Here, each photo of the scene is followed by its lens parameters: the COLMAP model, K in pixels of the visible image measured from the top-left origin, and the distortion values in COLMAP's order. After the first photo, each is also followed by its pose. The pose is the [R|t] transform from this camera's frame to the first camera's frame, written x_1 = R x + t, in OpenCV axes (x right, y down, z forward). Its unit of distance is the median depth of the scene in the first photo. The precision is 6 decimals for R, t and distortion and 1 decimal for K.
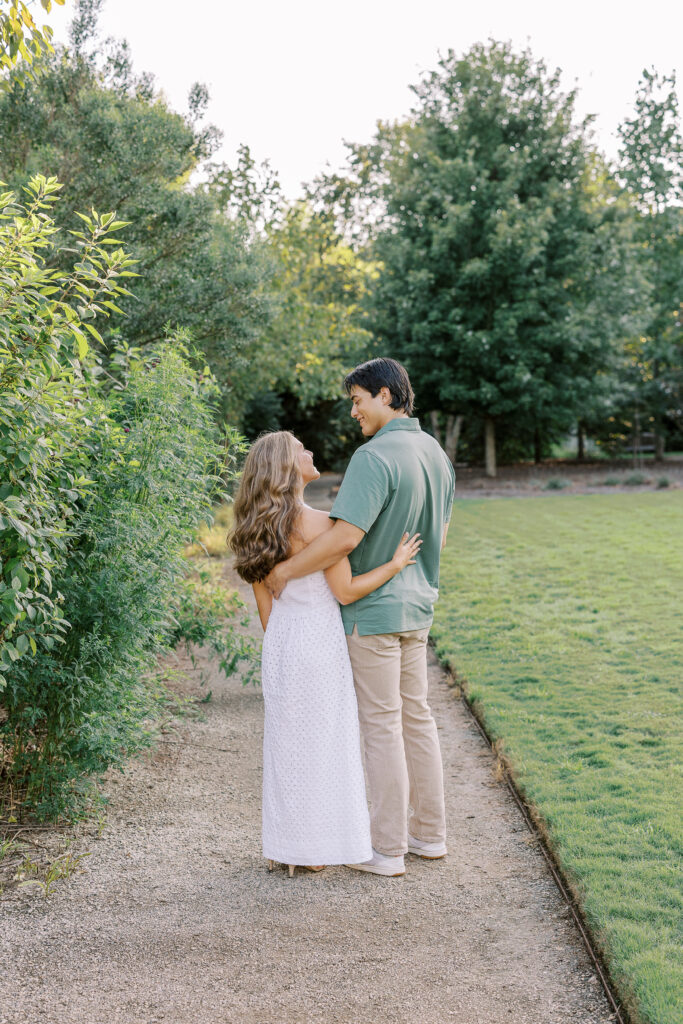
lens RADIAL K [[1474.3, 0, 341.5], [0, 1474.3, 447.0], [0, 0, 1]] dist [0.031369, -0.042153]
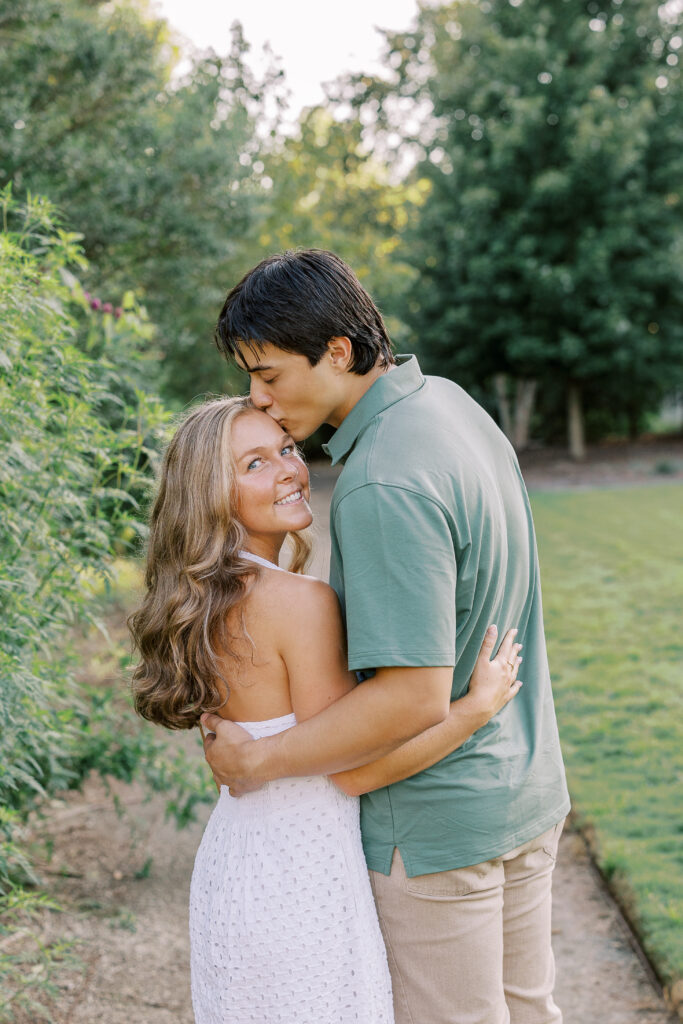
lens RADIAL K [[1474.3, 0, 341.5], [0, 1474.3, 447.0], [0, 0, 1]] dist [0.031369, -0.042153]
pose [[0.999181, -0.024633, -0.032090, 0.004699], [0.025129, 0.999570, 0.015142, -0.000707], [0.031704, -0.015936, 0.999370, 0.241500]]
